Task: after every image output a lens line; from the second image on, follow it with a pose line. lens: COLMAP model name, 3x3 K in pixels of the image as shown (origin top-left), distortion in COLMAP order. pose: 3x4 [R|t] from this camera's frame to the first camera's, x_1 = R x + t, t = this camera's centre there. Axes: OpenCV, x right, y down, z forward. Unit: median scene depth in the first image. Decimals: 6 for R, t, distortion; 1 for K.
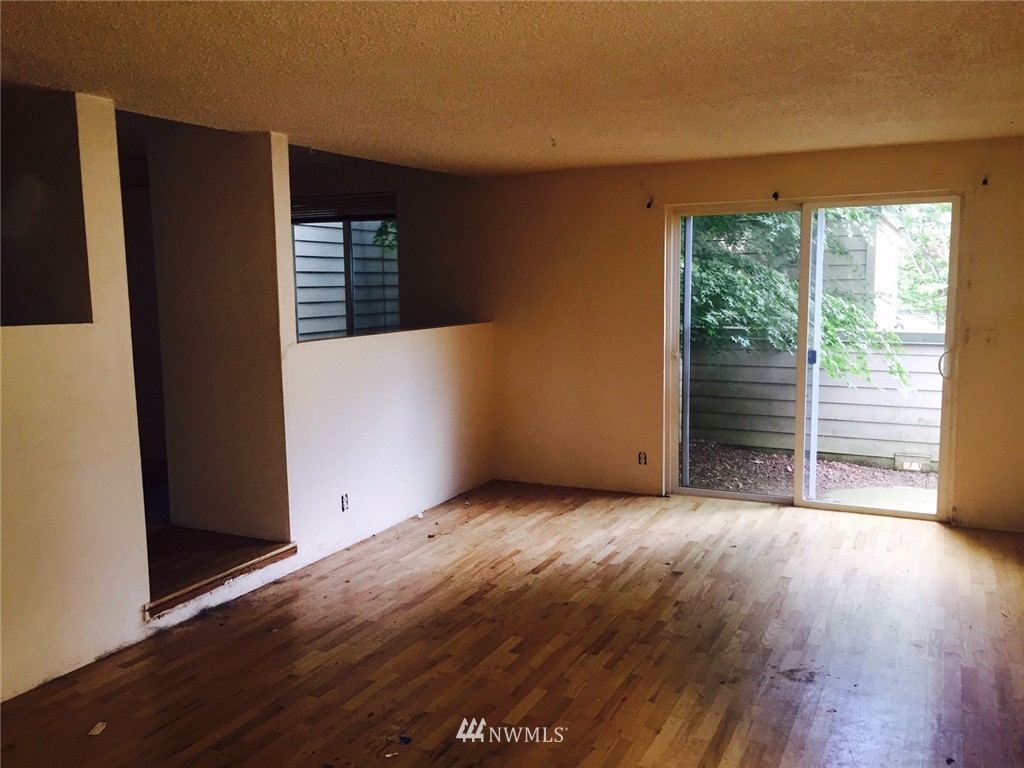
lens RADIAL K [[883.0, 0, 509.9], [0, 883.0, 384.2], [0, 0, 1]] dist [0.039552, -0.038779]
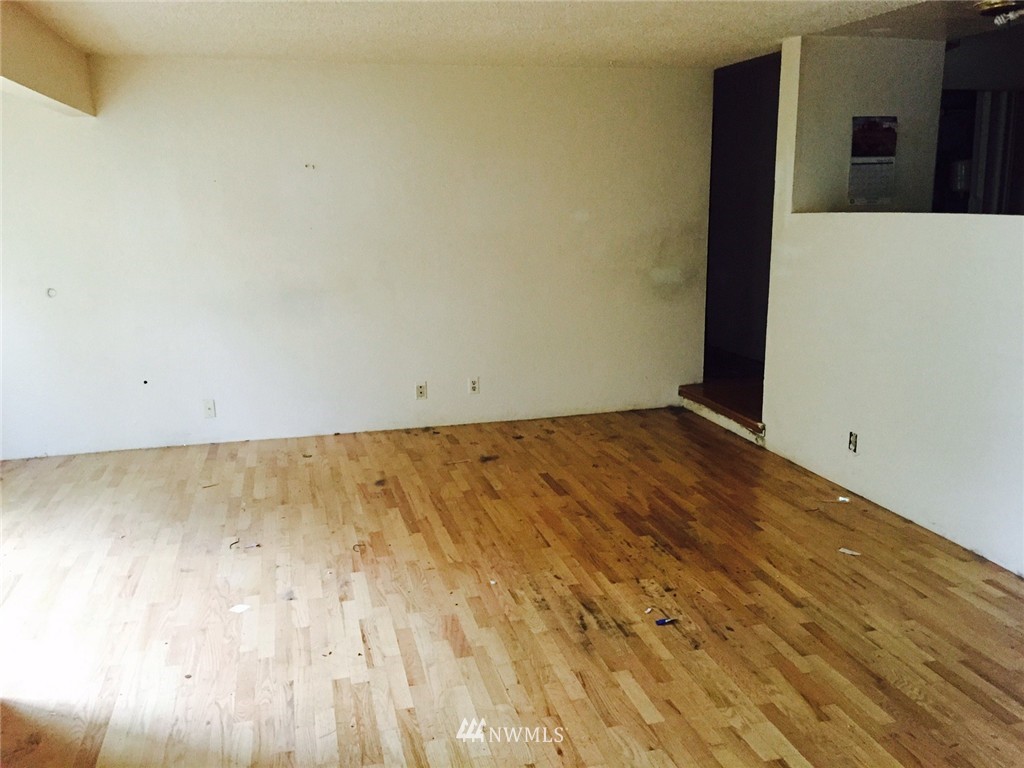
lens RADIAL K [[883.0, 0, 510.2], [0, 883.0, 384.5], [0, 0, 1]] dist [0.039552, -0.038779]
pose [[-0.760073, 0.154906, -0.631105, 0.570534], [-0.055960, 0.951963, 0.301057, -0.154887], [0.647424, 0.264142, -0.714893, 1.398384]]
